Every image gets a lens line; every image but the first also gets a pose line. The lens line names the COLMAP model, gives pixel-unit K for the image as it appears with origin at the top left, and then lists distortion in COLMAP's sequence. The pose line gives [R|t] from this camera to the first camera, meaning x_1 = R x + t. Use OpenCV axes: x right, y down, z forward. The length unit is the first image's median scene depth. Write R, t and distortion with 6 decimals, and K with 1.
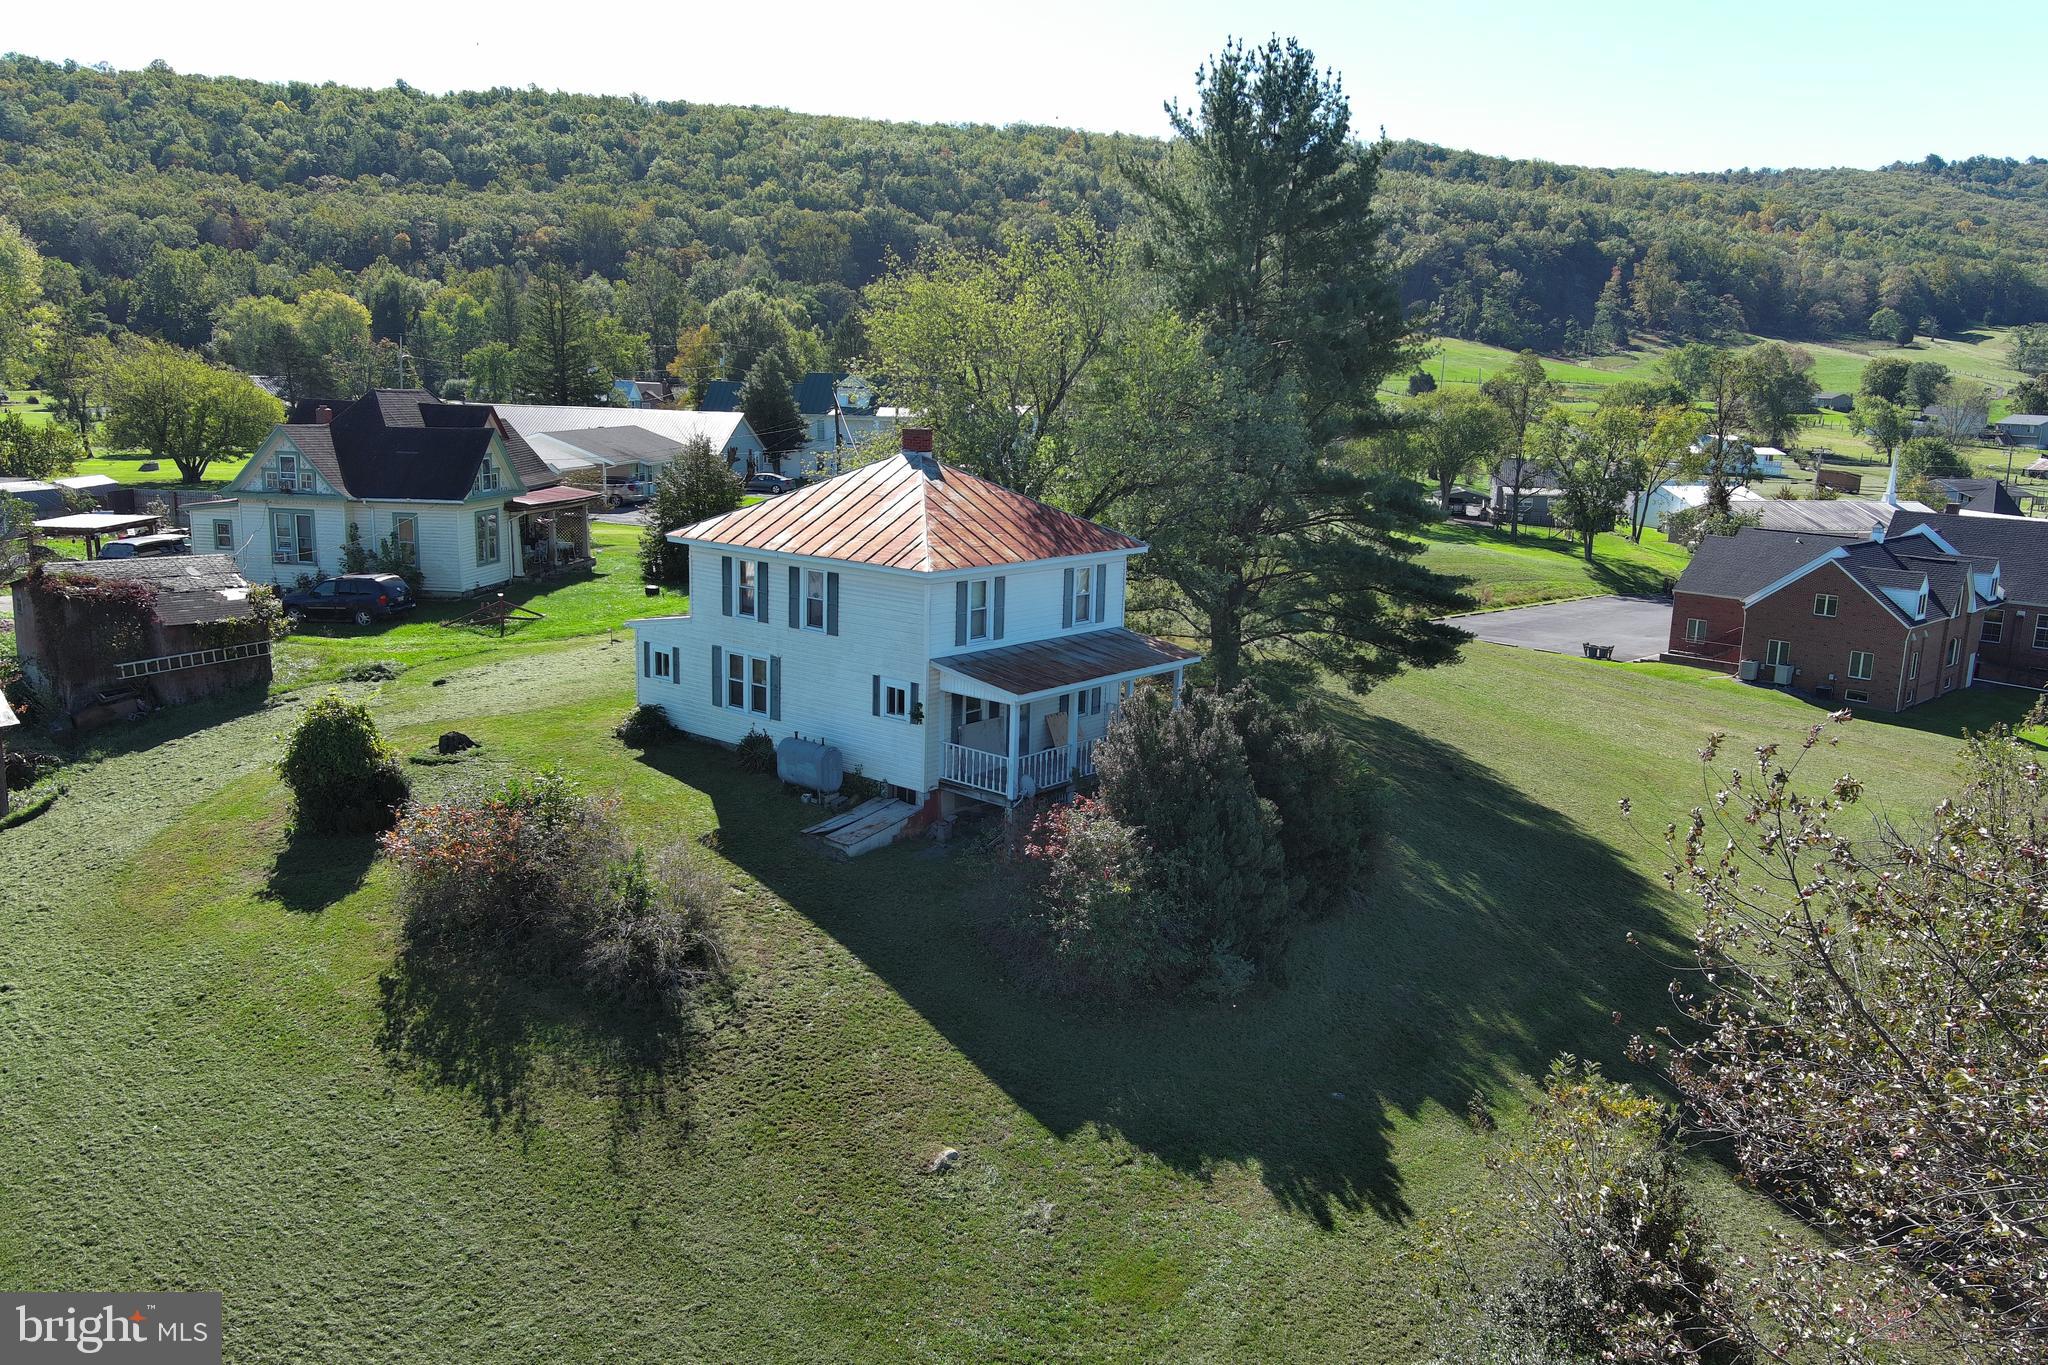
lens RADIAL K [[1589.2, 0, 1019.9], [0, 1589.2, 685.6], [0, 0, 1]] dist [0.014851, -0.004594]
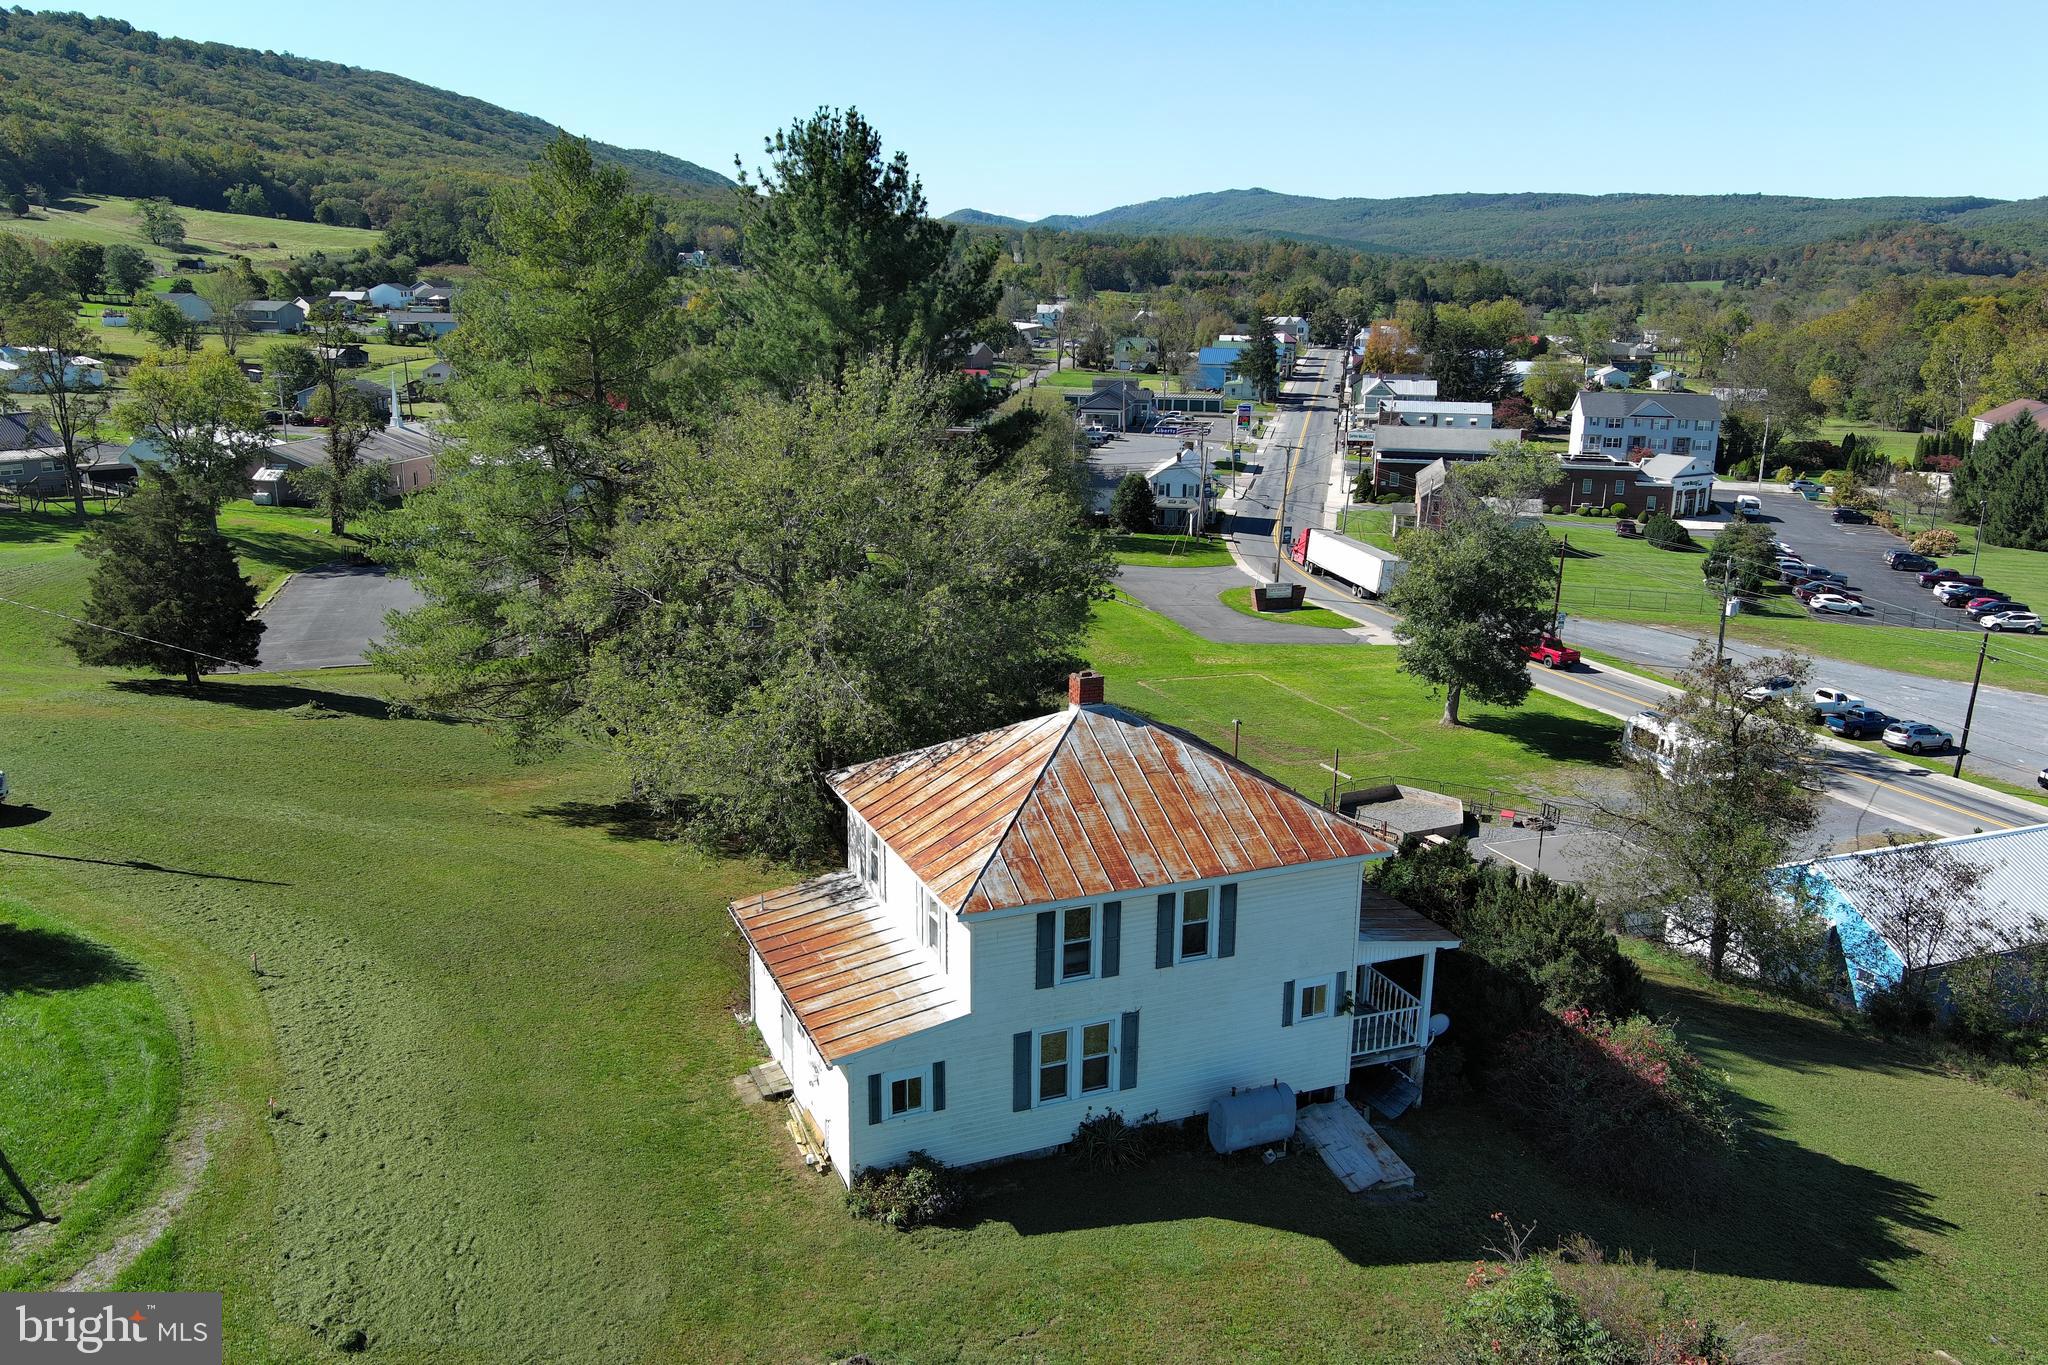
lens RADIAL K [[1589.2, 0, 1016.8], [0, 1589.2, 683.3], [0, 0, 1]] dist [0.014851, -0.004594]
pose [[0.463416, -0.248932, 0.850458, -0.345124], [0.175280, 0.966520, 0.187393, -0.141681], [-0.868633, 0.062227, 0.491534, 0.286575]]
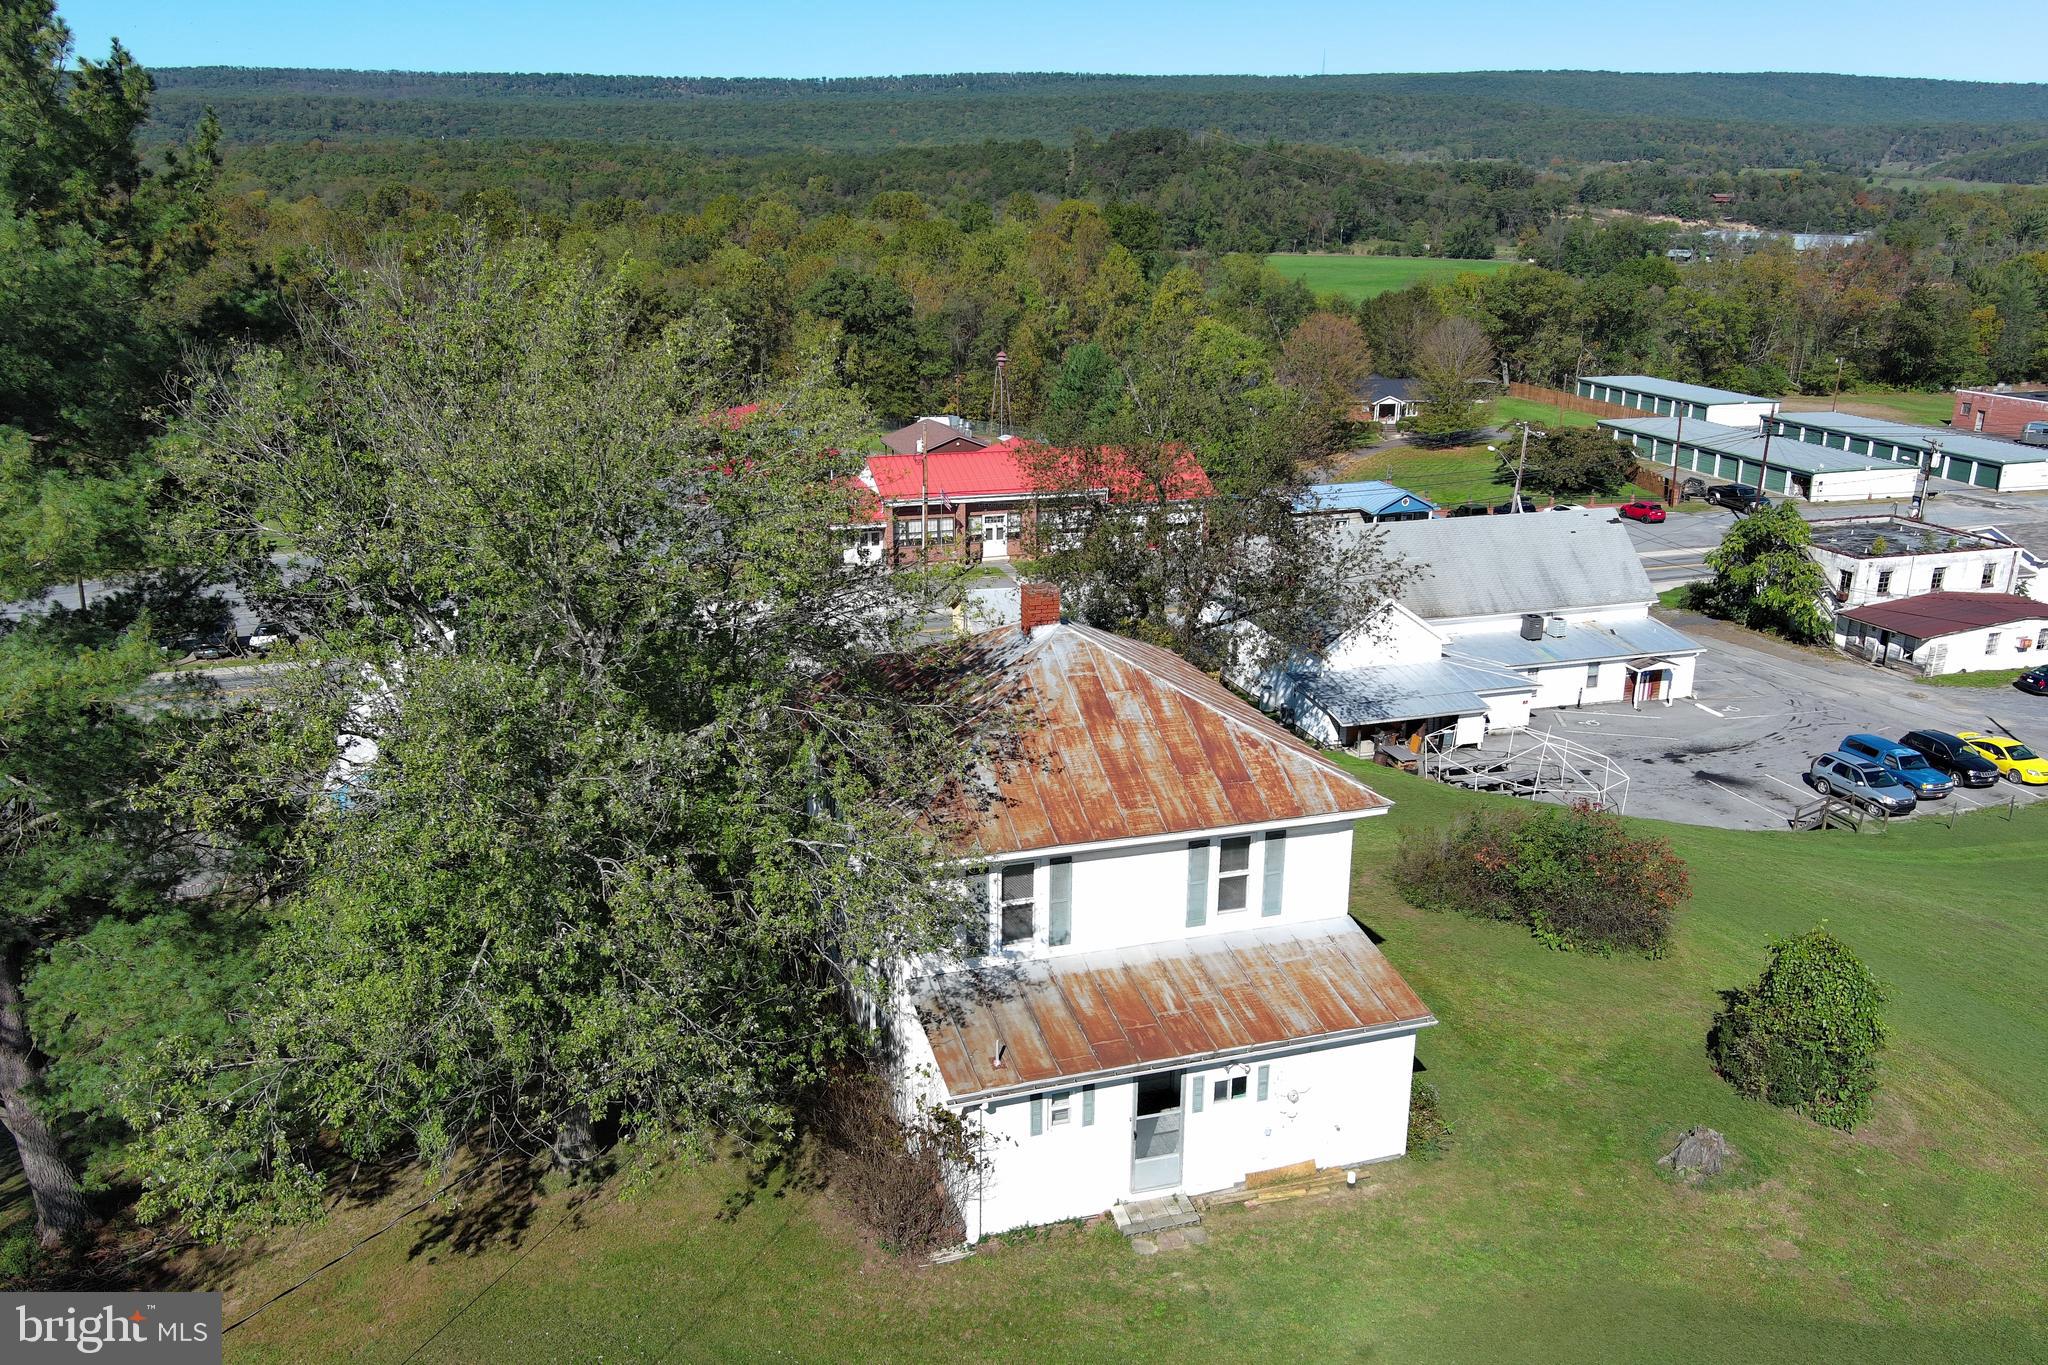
lens RADIAL K [[1589.2, 0, 1015.3], [0, 1589.2, 683.9], [0, 0, 1]] dist [0.014851, -0.004594]
pose [[-0.843134, -0.194211, 0.501405, -0.182640], [0.076554, 0.879638, 0.469443, -0.200623], [-0.532226, 0.434188, -0.726785, 0.683563]]
